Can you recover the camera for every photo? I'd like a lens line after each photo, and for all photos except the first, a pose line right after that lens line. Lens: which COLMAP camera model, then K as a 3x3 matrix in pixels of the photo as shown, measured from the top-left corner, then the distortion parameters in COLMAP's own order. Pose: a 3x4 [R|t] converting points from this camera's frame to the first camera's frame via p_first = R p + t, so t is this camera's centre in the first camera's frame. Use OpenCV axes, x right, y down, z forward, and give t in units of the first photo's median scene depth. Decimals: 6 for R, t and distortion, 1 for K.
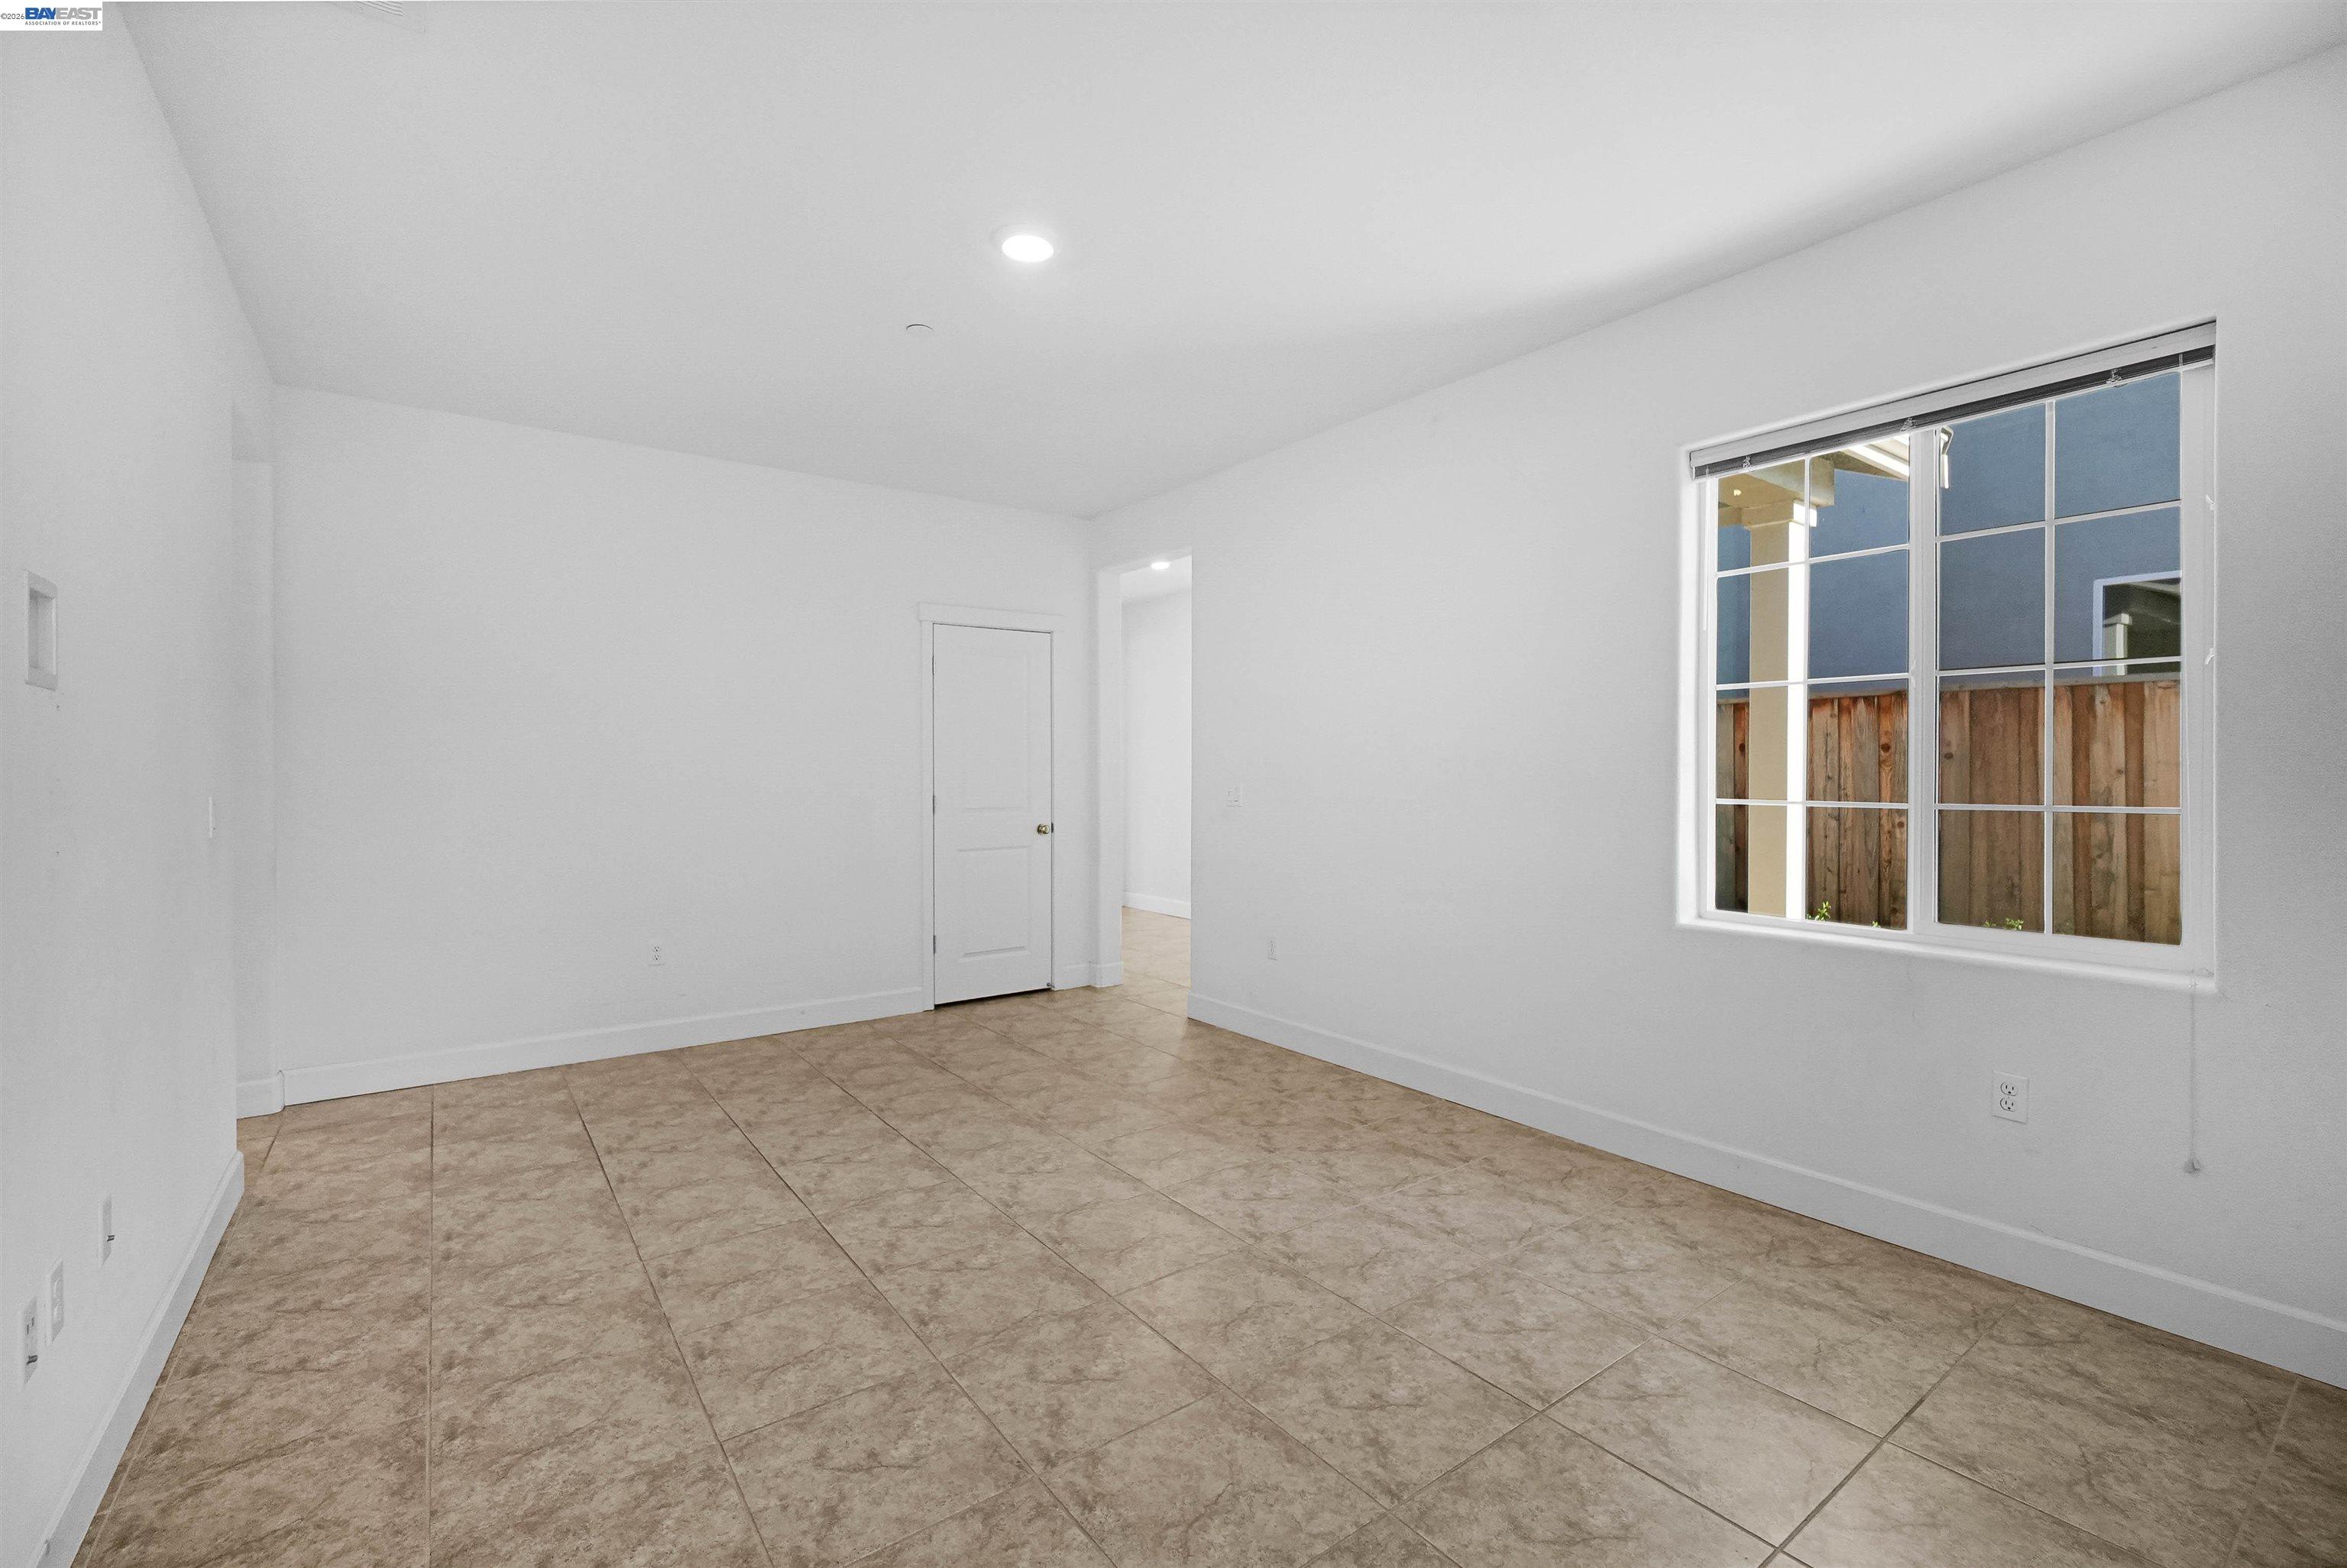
lens RADIAL K [[1025.7, 0, 1182.5], [0, 1025.7, 790.8], [0, 0, 1]] dist [-0.007007, 0.001289]
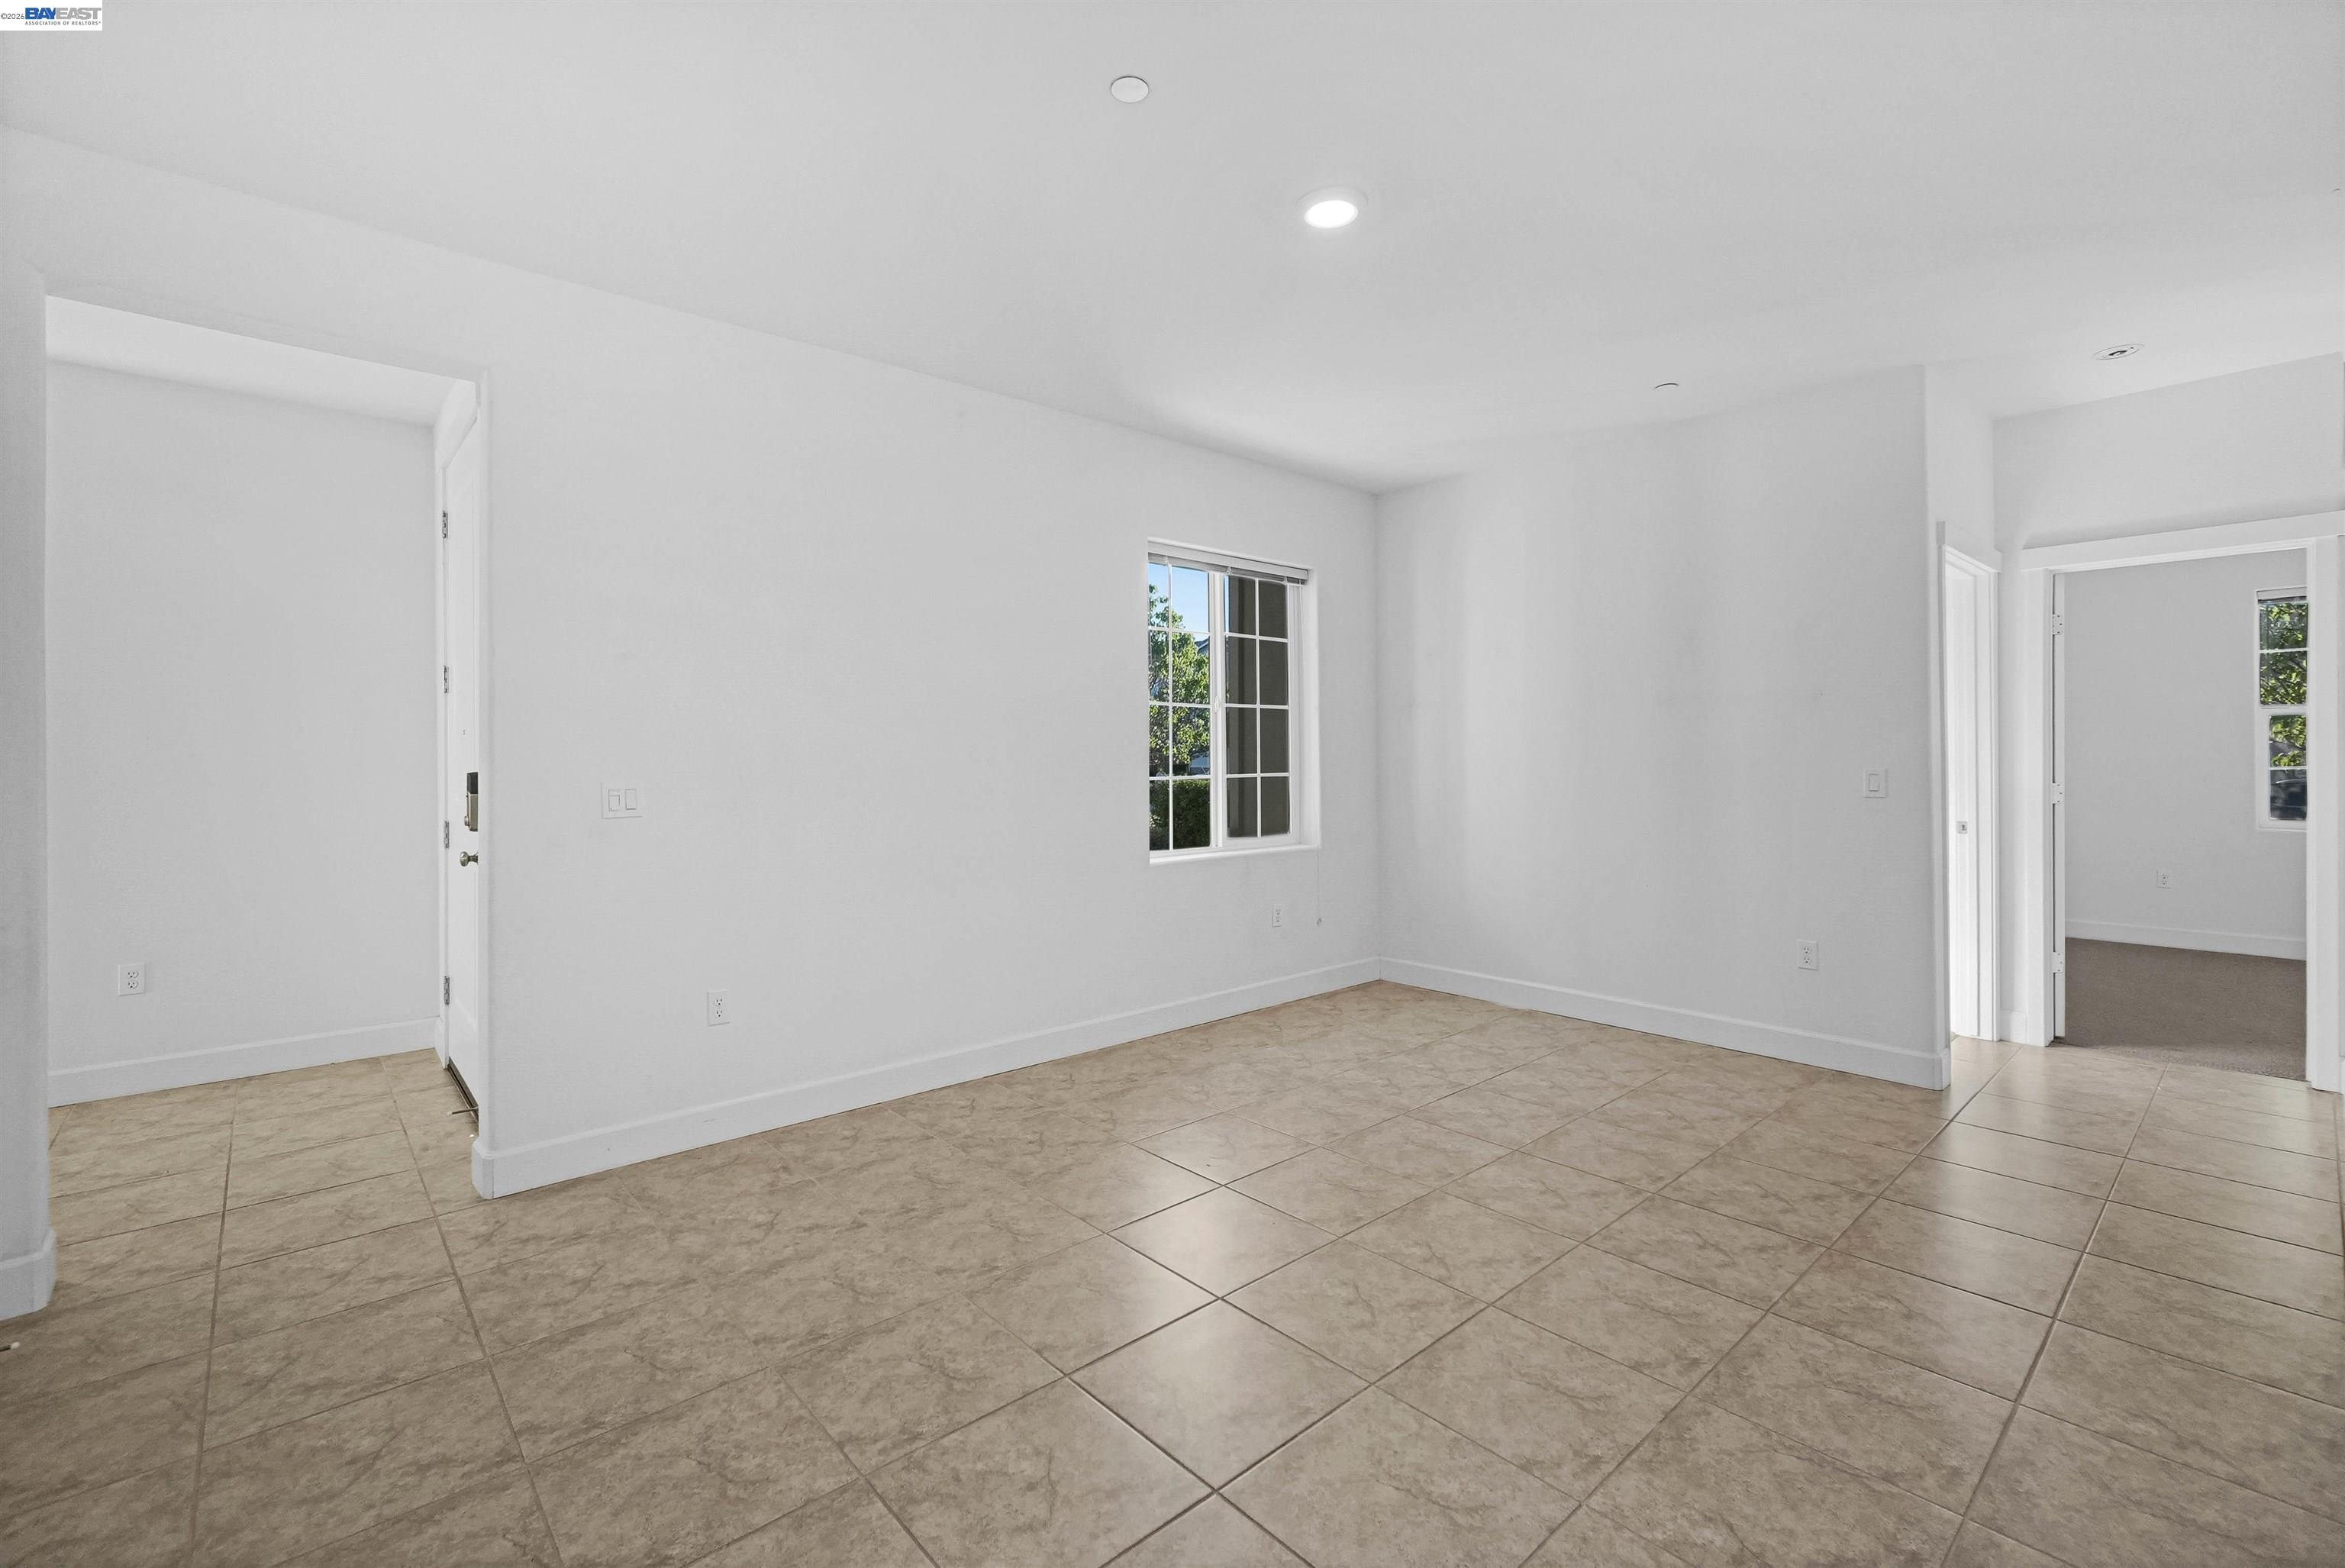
lens RADIAL K [[1025.1, 0, 1174.8], [0, 1025.1, 778.2], [0, 0, 1]] dist [-0.007007, 0.001289]
pose [[-0.100183, -0.017640, 0.994813, -1.054922], [0.027983, 0.999397, 0.020539, -0.022119], [-0.994575, 0.029895, -0.099629, 1.207811]]
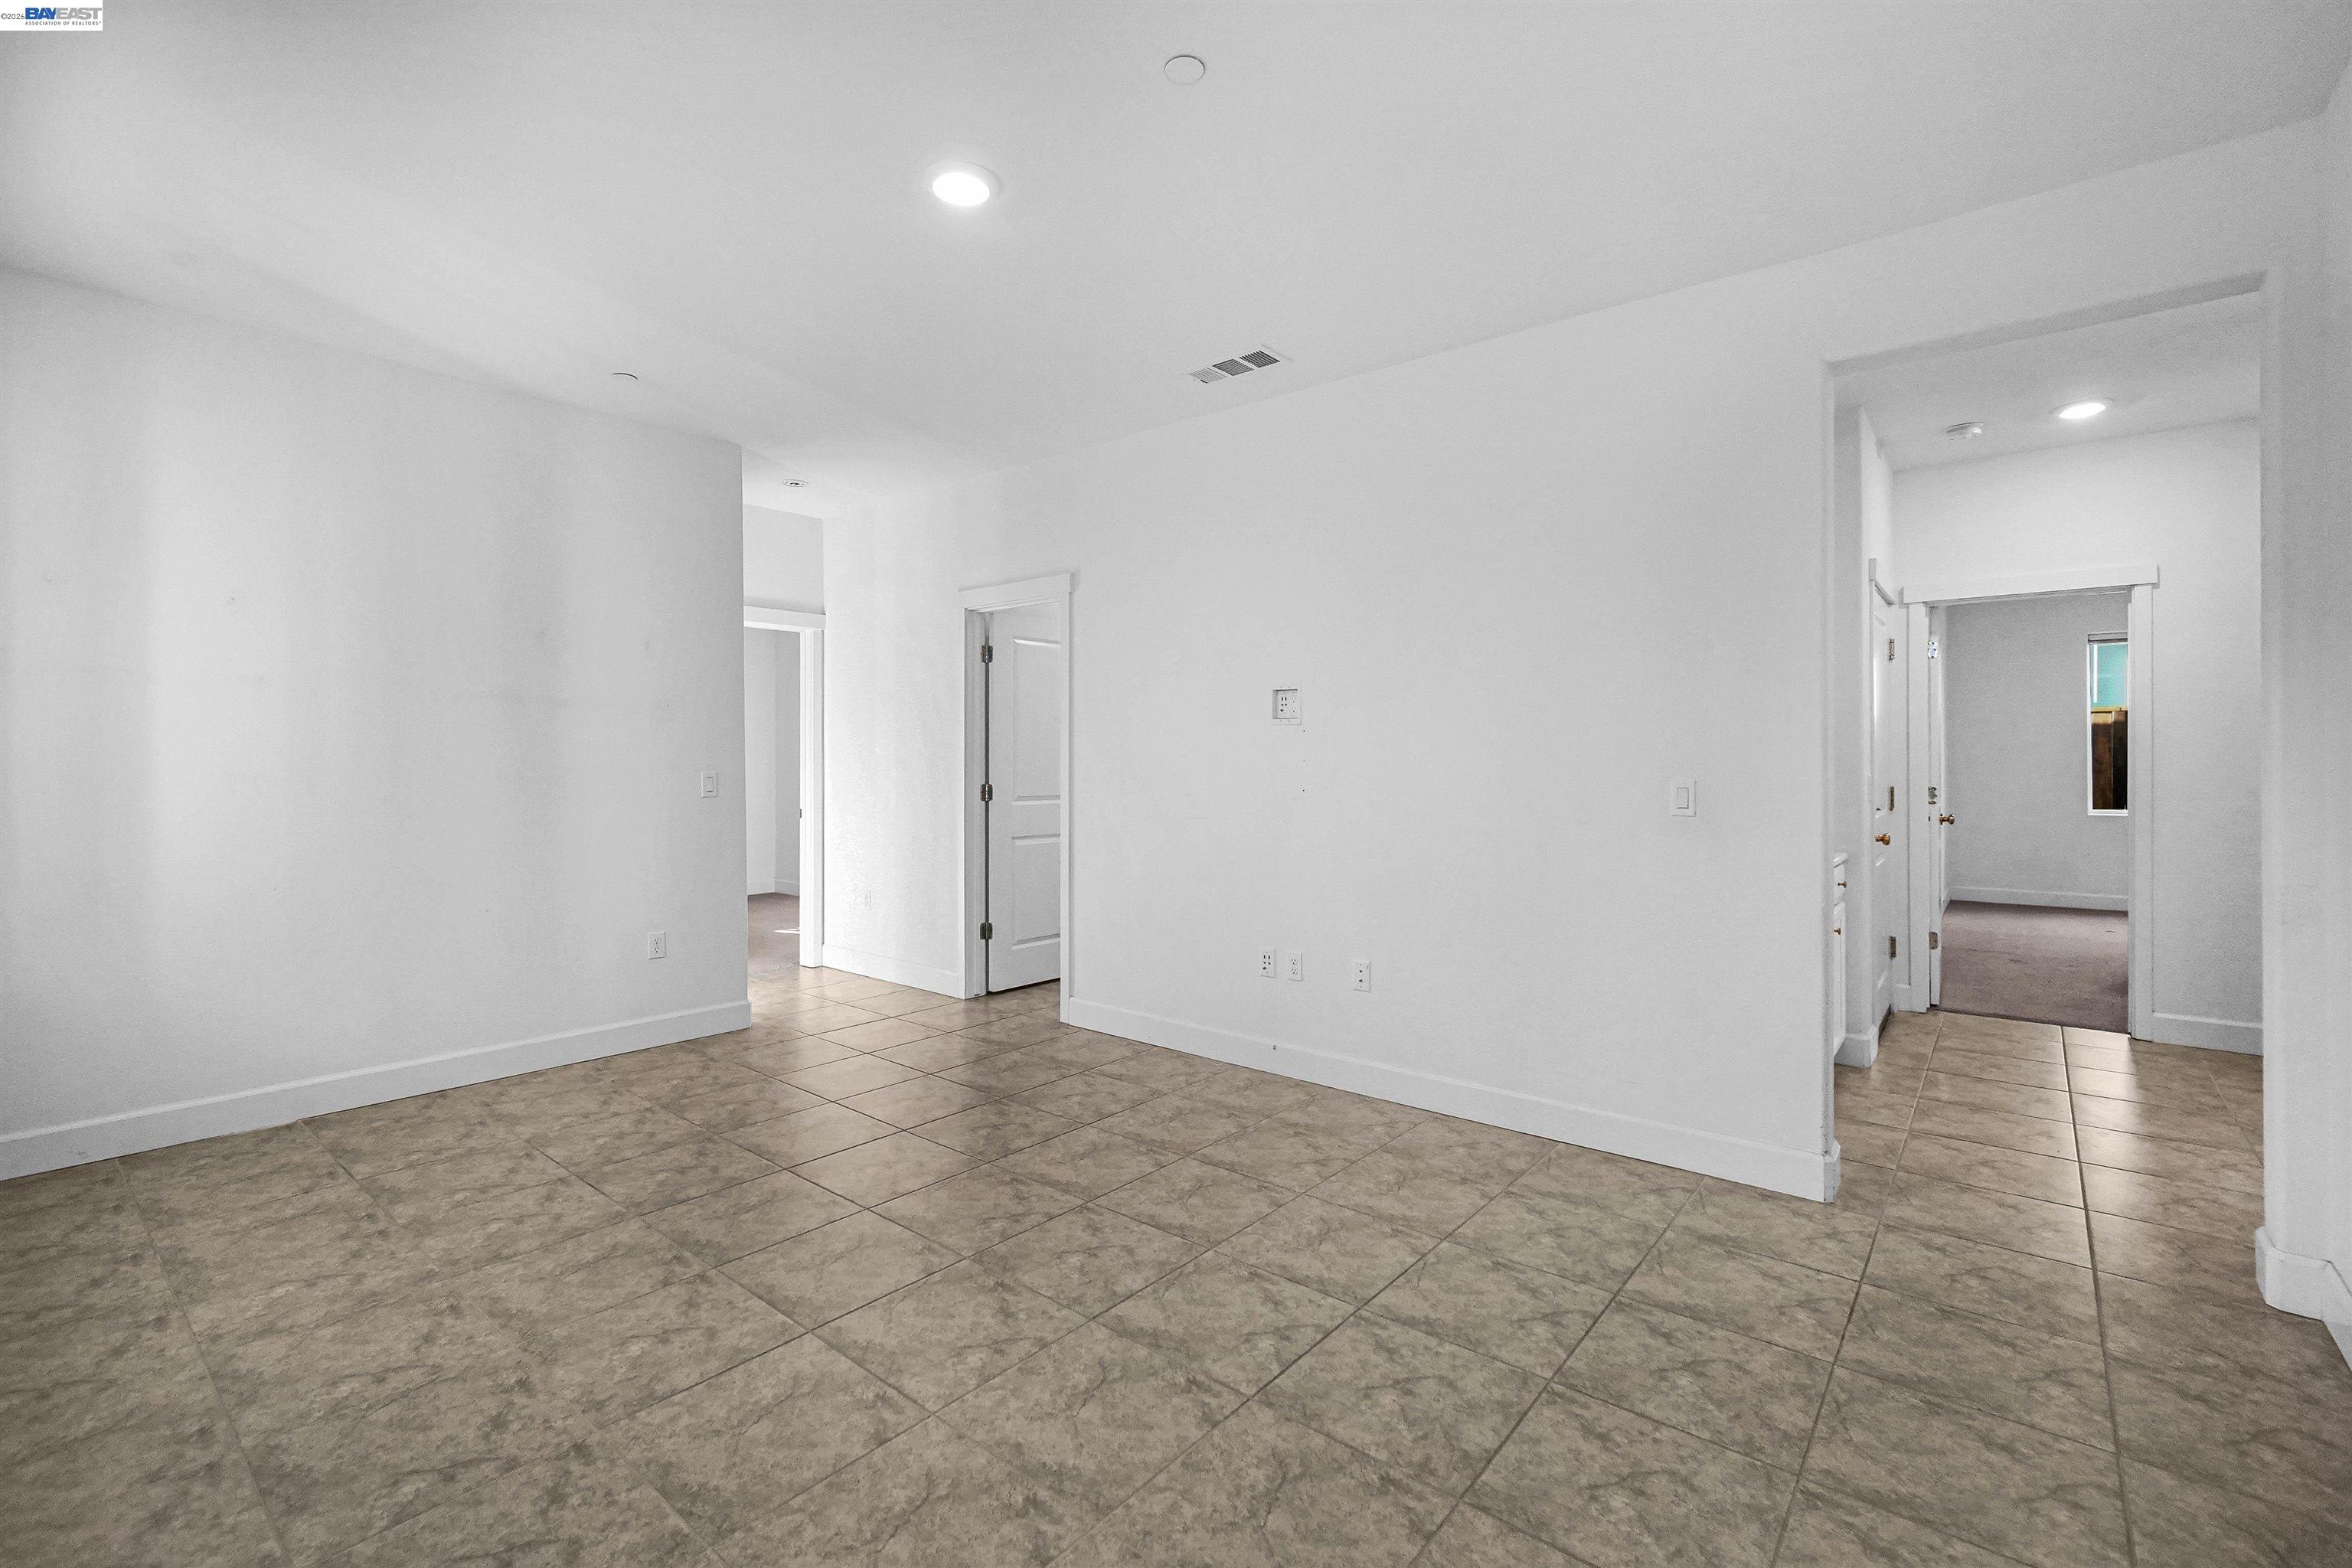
lens RADIAL K [[1009.8, 0, 1186.7], [0, 1009.8, 735.3], [0, 0, 1]] dist [-0.010352, 0.004091]
pose [[-0.967135, -0.005881, -0.254197, -0.108842], [-0.005722, 0.999983, -0.001367, -0.042410], [0.254200, 0.000133, -0.967152, 1.886487]]
